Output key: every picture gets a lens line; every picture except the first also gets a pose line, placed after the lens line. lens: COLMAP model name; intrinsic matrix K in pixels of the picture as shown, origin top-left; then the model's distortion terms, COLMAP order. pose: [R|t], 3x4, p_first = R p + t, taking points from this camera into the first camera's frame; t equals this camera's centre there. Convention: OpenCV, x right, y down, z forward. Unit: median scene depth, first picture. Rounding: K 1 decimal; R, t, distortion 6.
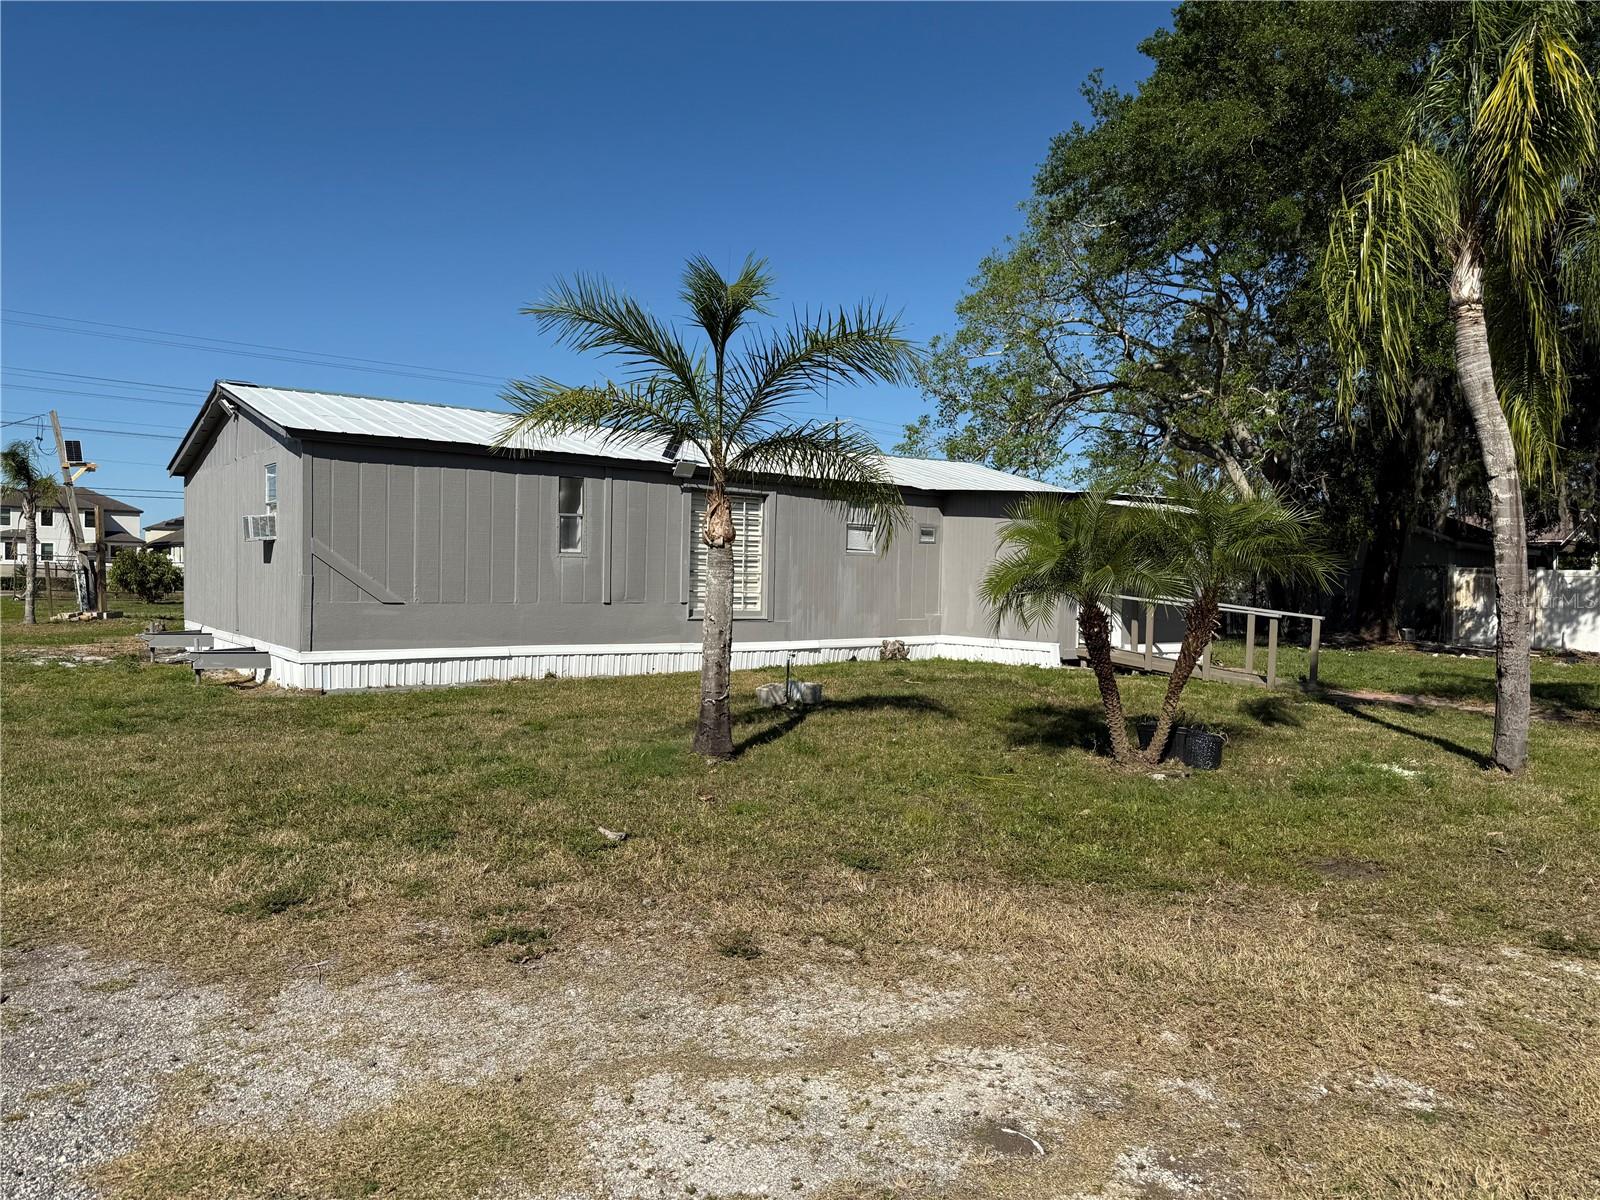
lens RADIAL K [[1129.5, 0, 794.5], [0, 1129.5, 597.0], [0, 0, 1]] dist [0.100711, -0.114133]
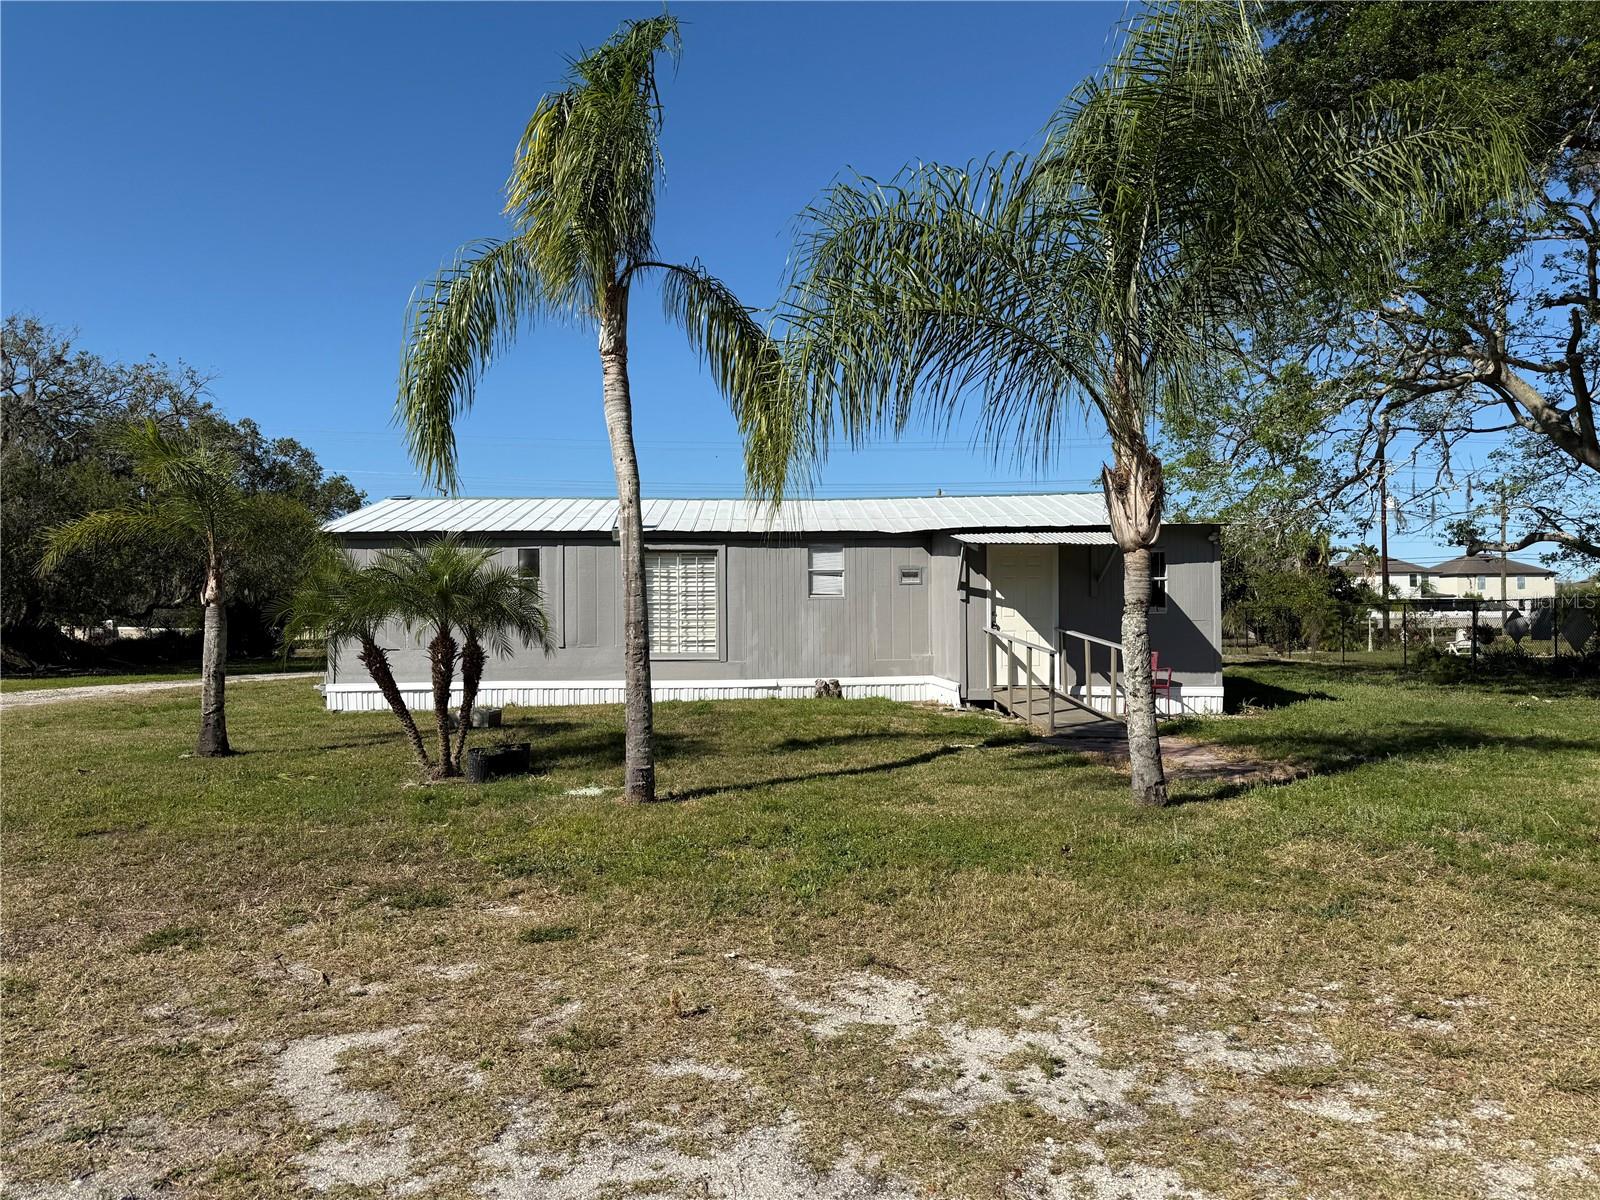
lens RADIAL K [[1129.5, 0, 794.5], [0, 1129.5, 597.0], [0, 0, 1]] dist [0.100711, -0.114133]
pose [[0.807997, -0.037208, -0.588011, 0.703396], [0.012795, 0.998877, -0.045625, 0.009427], [0.589048, 0.029341, 0.807565, 0.131361]]
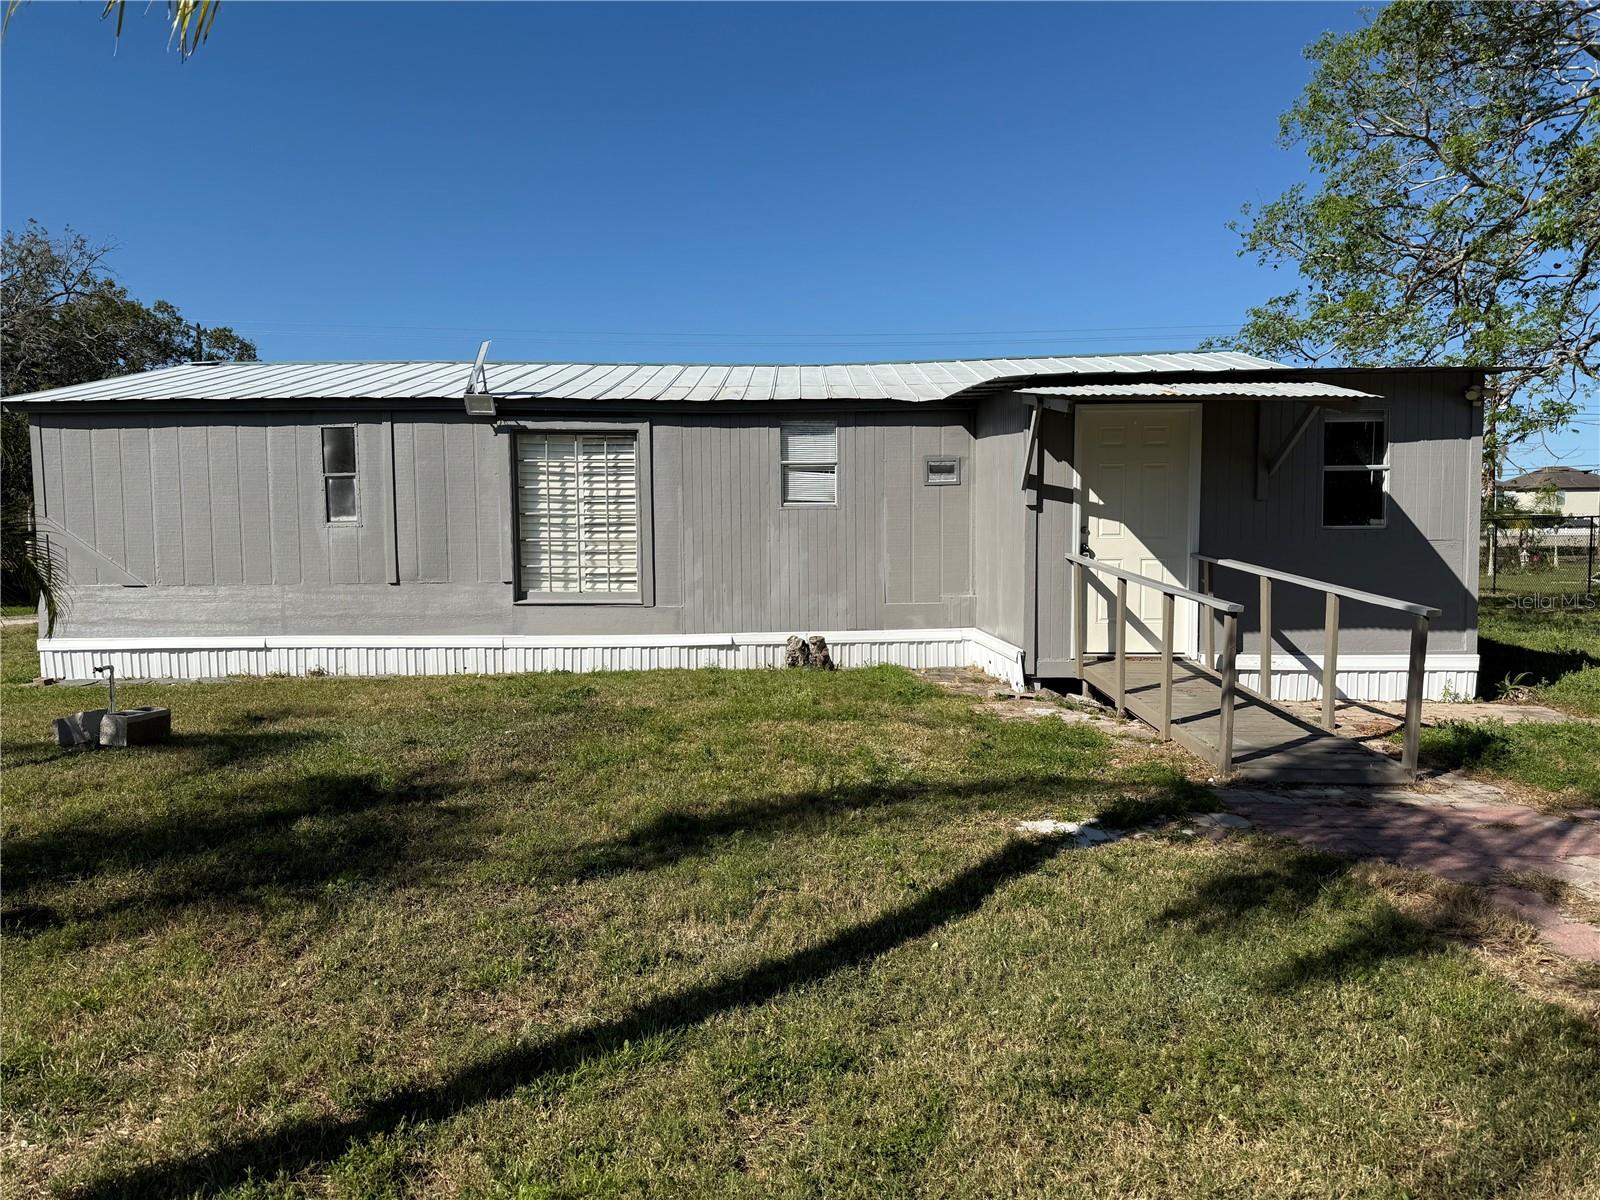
lens RADIAL K [[1161.4, 0, 800.8], [0, 1161.4, 607.4], [0, 0, 1]] dist [0.130714, -0.204861]
pose [[0.794958, 0.009223, -0.606595, 0.509611], [0.013053, 0.999393, 0.032302, -0.000704], [0.606524, -0.033597, 0.794355, 0.470103]]
